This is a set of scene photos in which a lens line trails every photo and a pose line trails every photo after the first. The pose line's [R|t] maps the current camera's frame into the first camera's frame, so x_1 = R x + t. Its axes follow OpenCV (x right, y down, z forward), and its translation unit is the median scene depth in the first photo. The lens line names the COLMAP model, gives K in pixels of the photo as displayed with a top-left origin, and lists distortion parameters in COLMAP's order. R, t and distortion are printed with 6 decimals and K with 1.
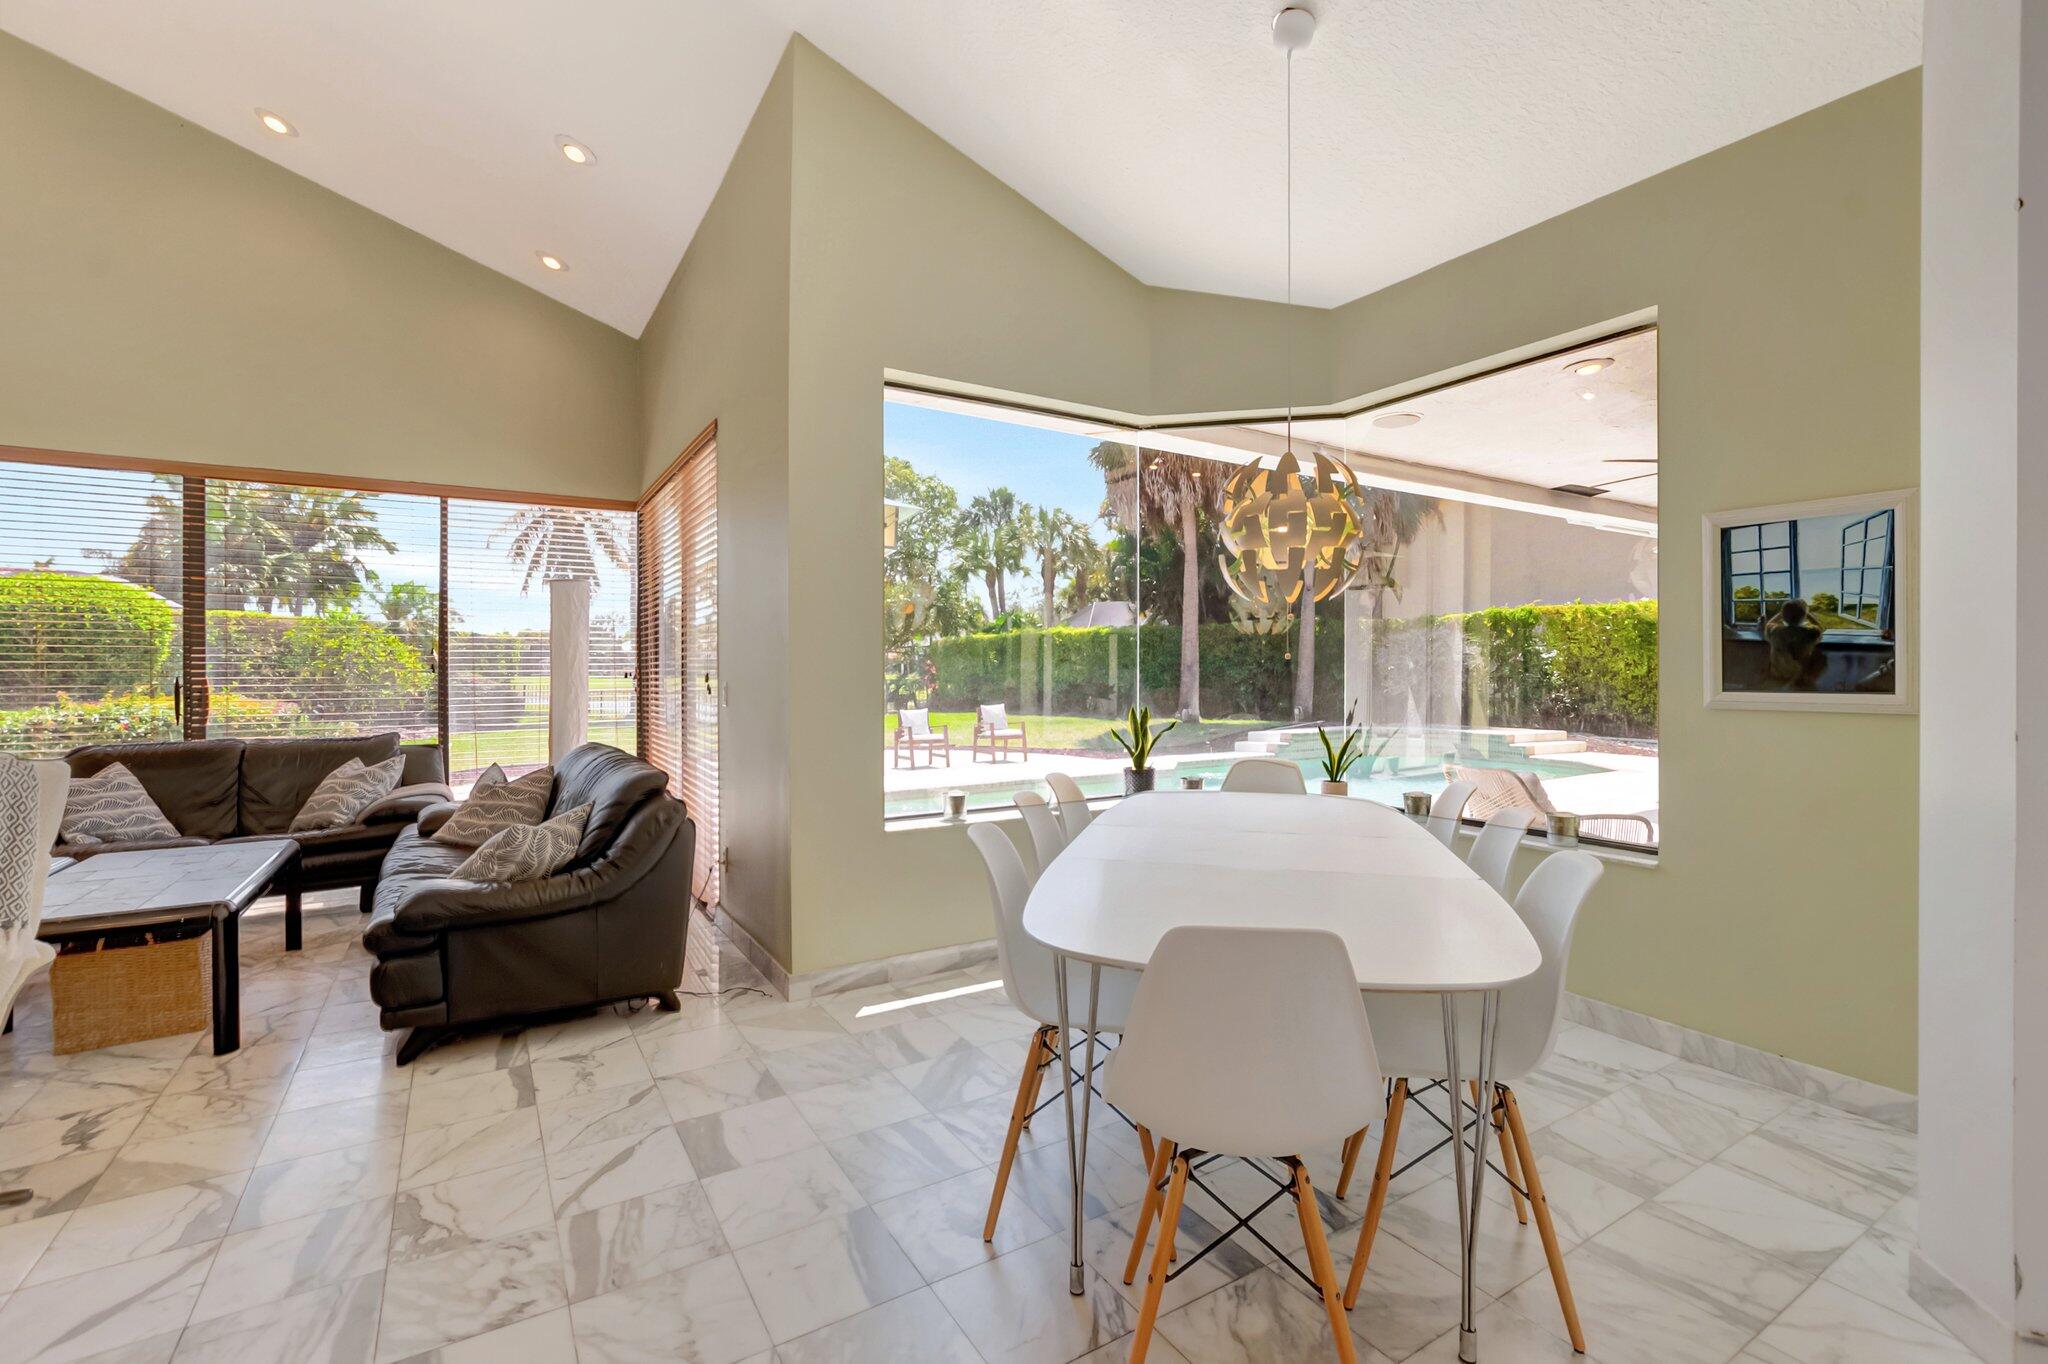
lens RADIAL K [[909.4, 0, 1009.9], [0, 909.4, 674.4], [0, 0, 1]] dist [-0.005279, 0.002002]
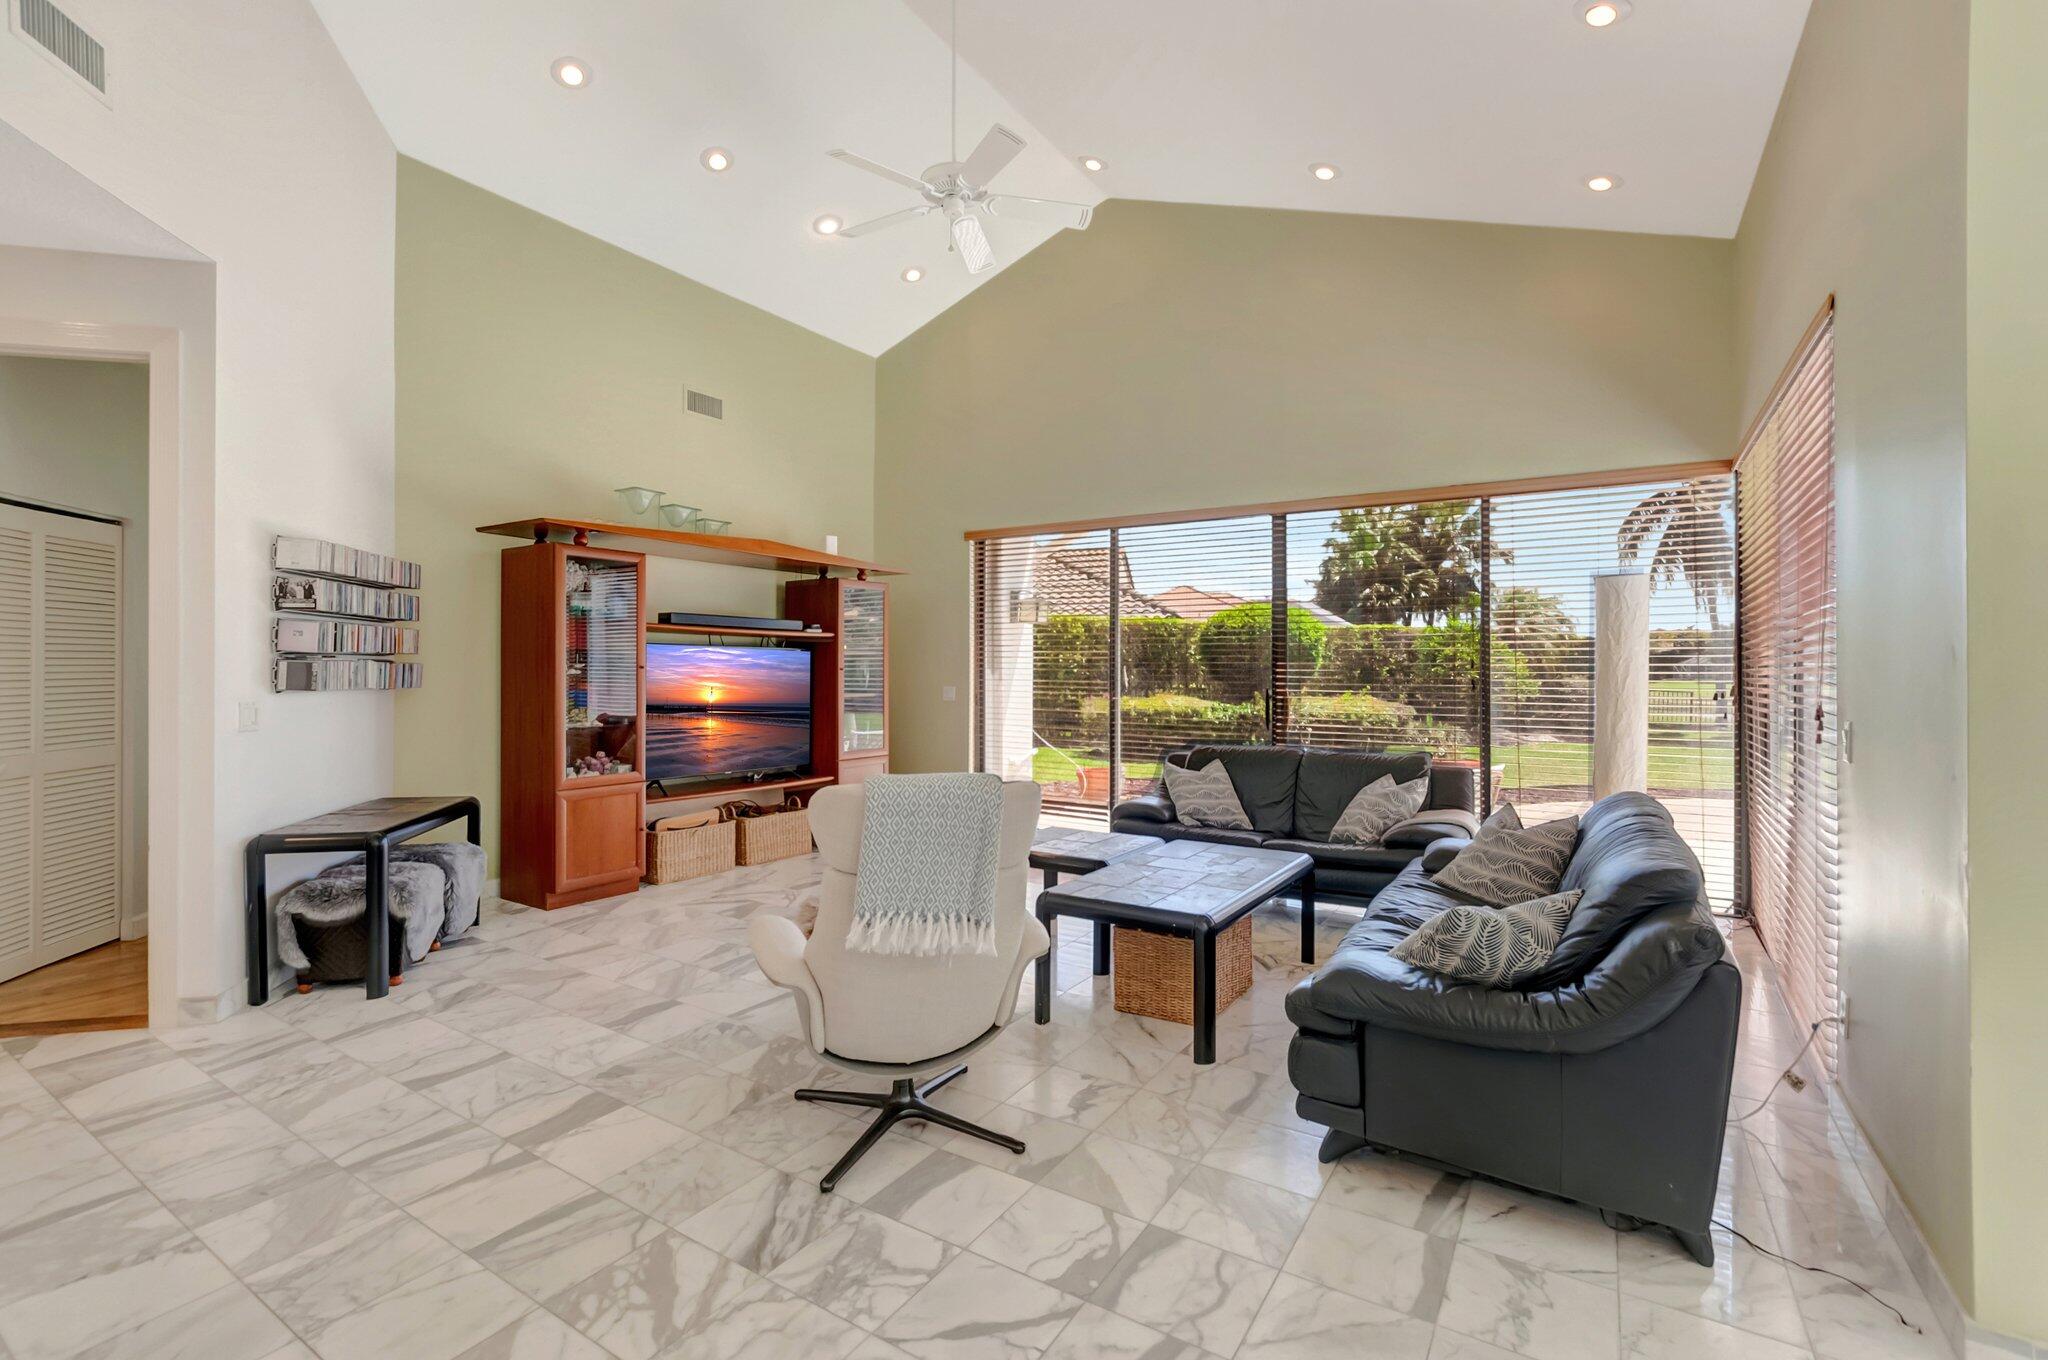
lens RADIAL K [[909.4, 0, 1017.7], [0, 909.4, 666.9], [0, 0, 1]] dist [-0.005279, 0.002002]
pose [[0.449209, 0.002127, -0.893424, -0.022011], [-0.012065, 0.999920, -0.003685, -0.020478], [0.893345, 0.012435, 0.449199, 0.233708]]
